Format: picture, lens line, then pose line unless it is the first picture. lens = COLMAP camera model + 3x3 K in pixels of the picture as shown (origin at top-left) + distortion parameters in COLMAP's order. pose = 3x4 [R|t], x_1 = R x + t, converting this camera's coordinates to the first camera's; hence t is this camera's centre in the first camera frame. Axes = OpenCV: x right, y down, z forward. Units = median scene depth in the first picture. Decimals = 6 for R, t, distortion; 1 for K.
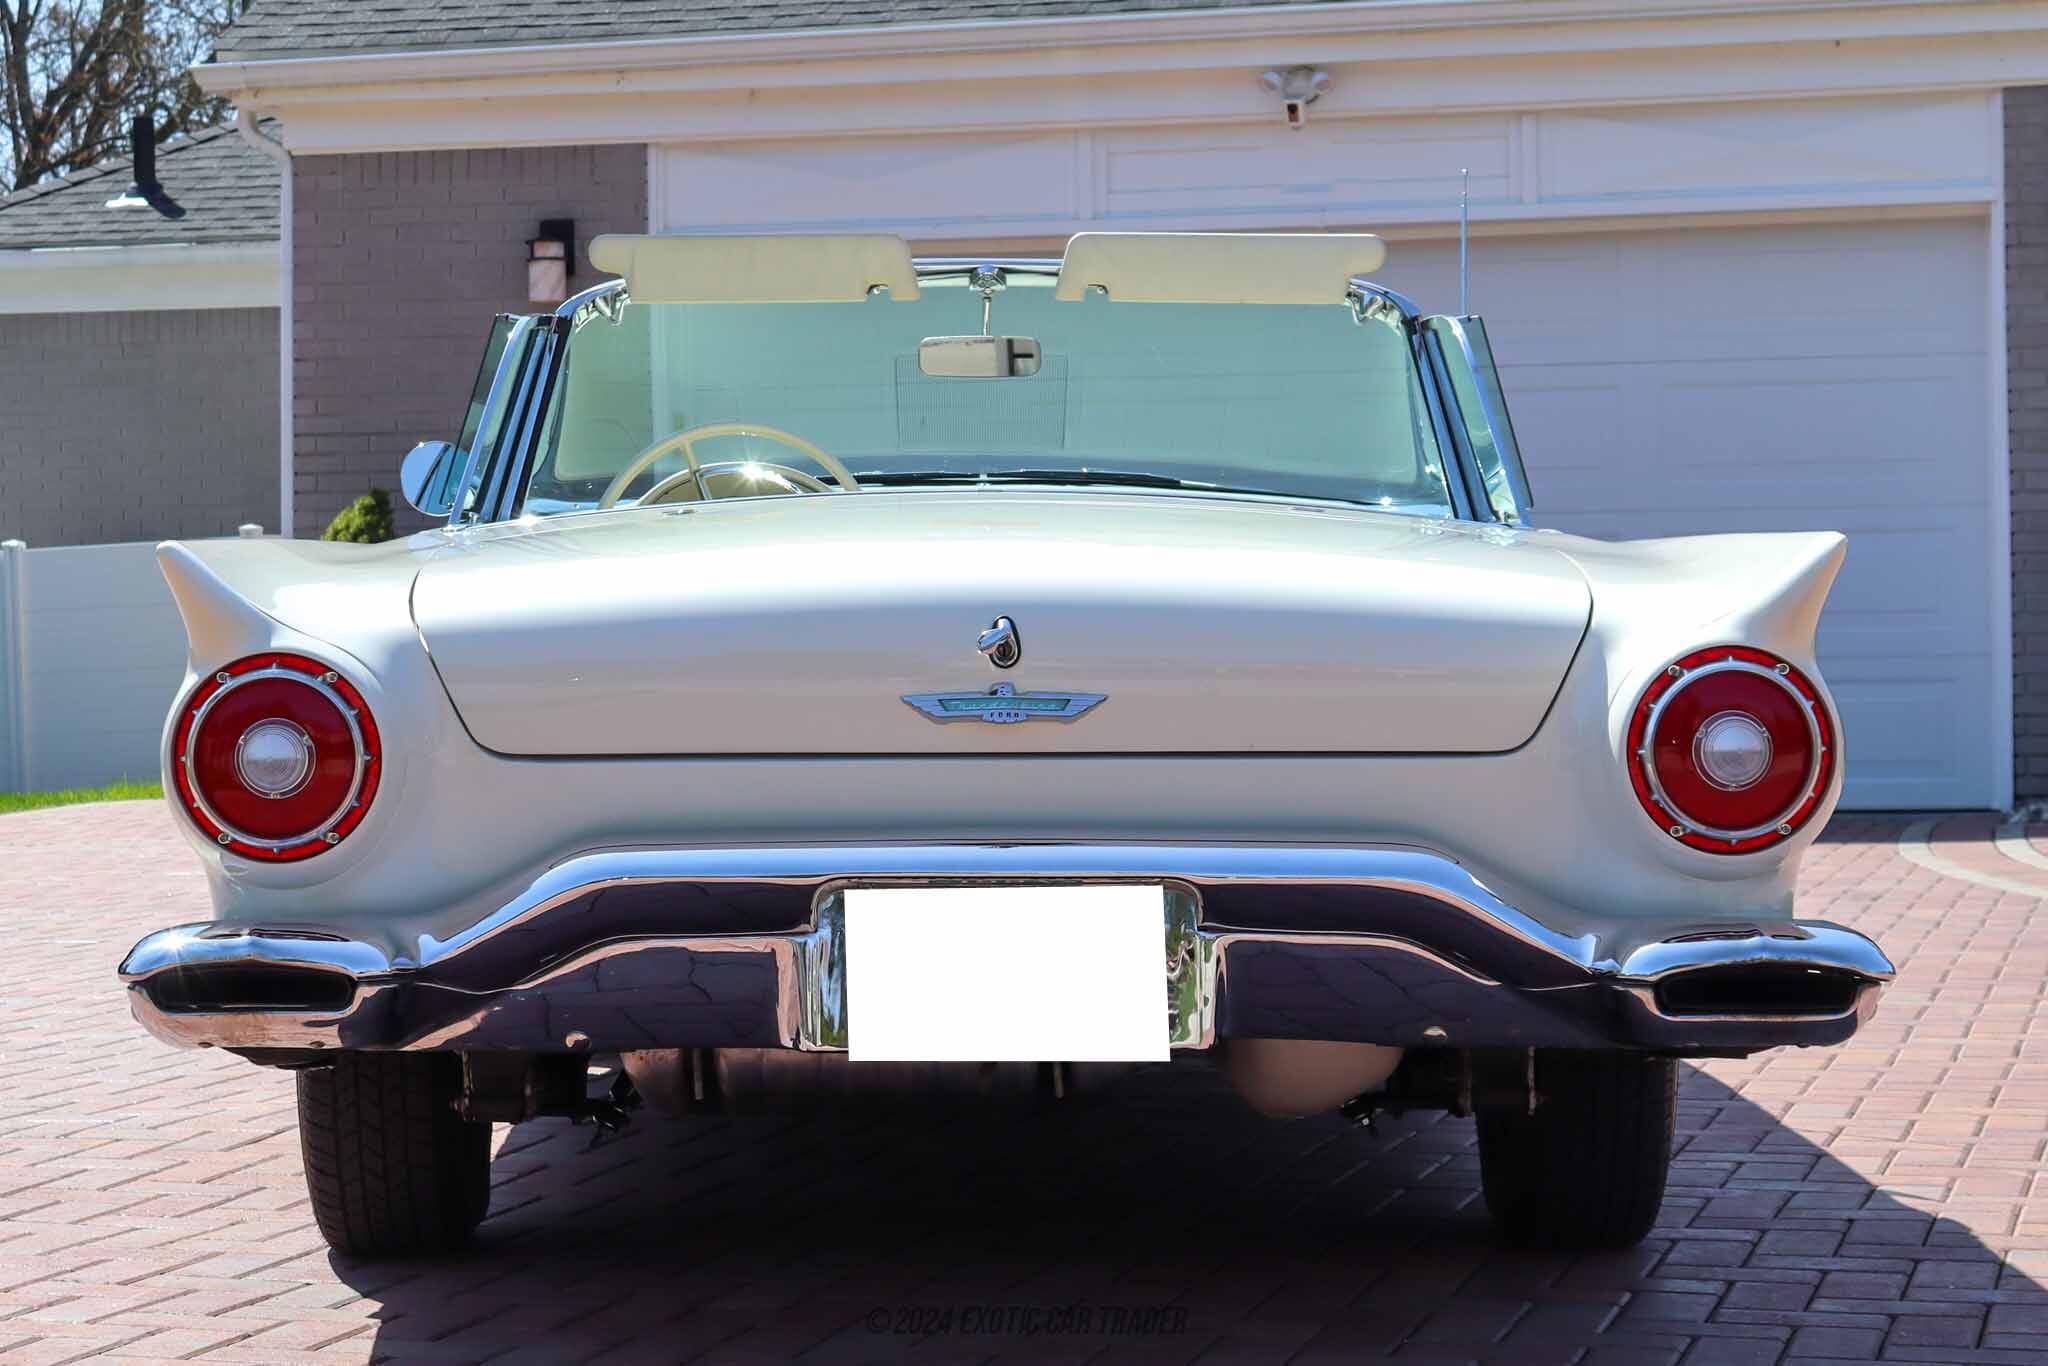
lens RADIAL K [[3584.4, 0, 1024.0], [0, 3584.4, 683.0], [0, 0, 1]] dist [-0.055092, -0.198572]
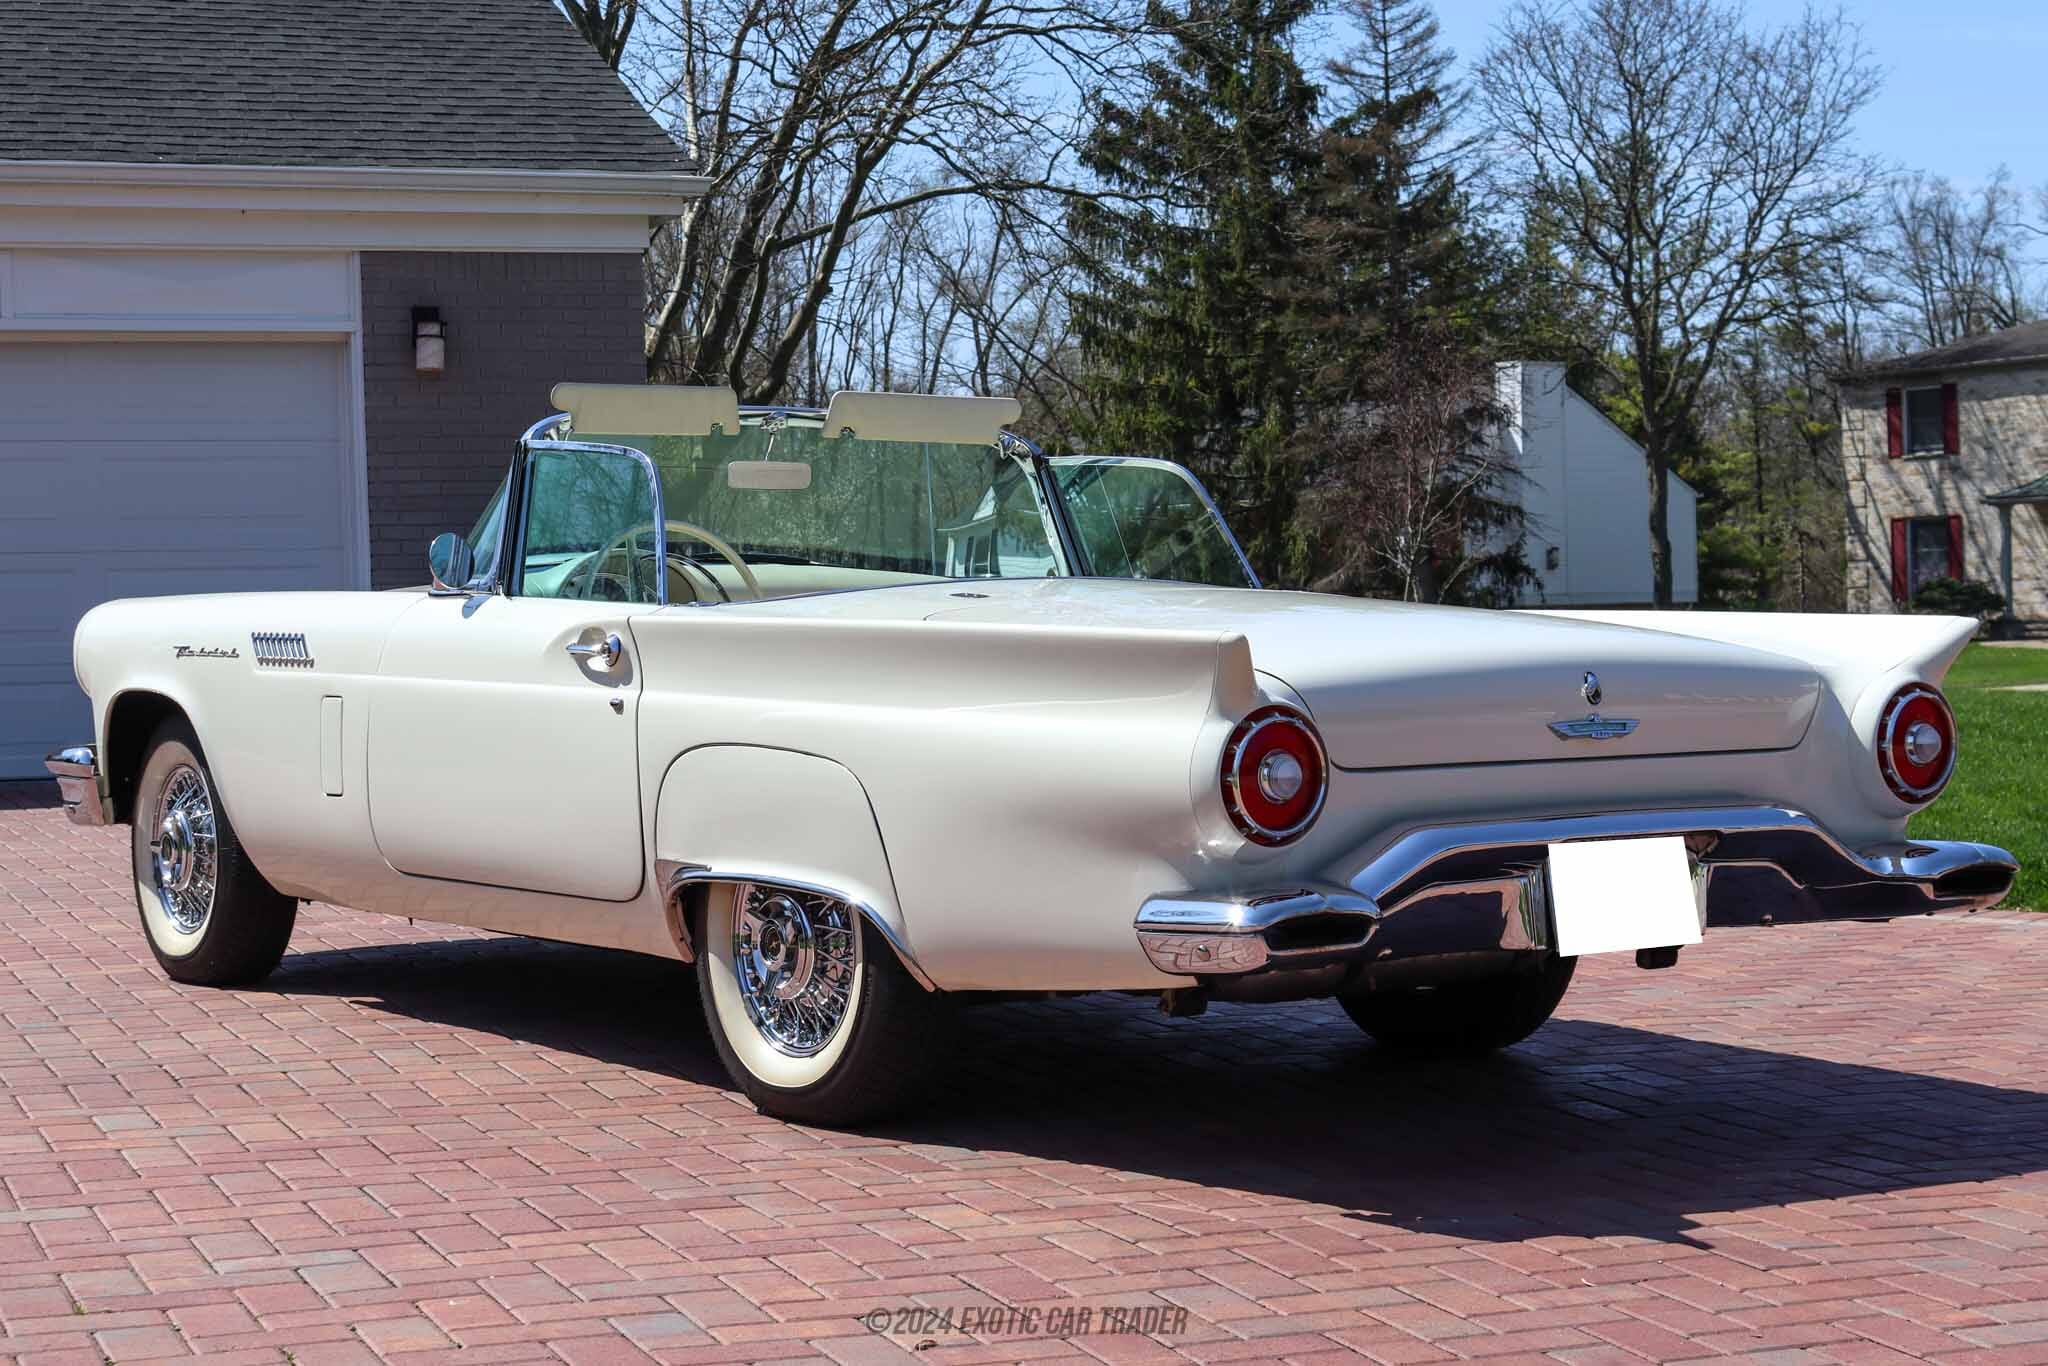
lens RADIAL K [[3584.4, 0, 1024.0], [0, 3584.4, 683.0], [0, 0, 1]] dist [-0.055092, -0.198572]
pose [[0.763808, -0.010449, 0.645359, -1.202300], [0.028094, 0.999460, -0.017068, 0.006284], [-0.644832, 0.031167, 0.763689, -0.031192]]
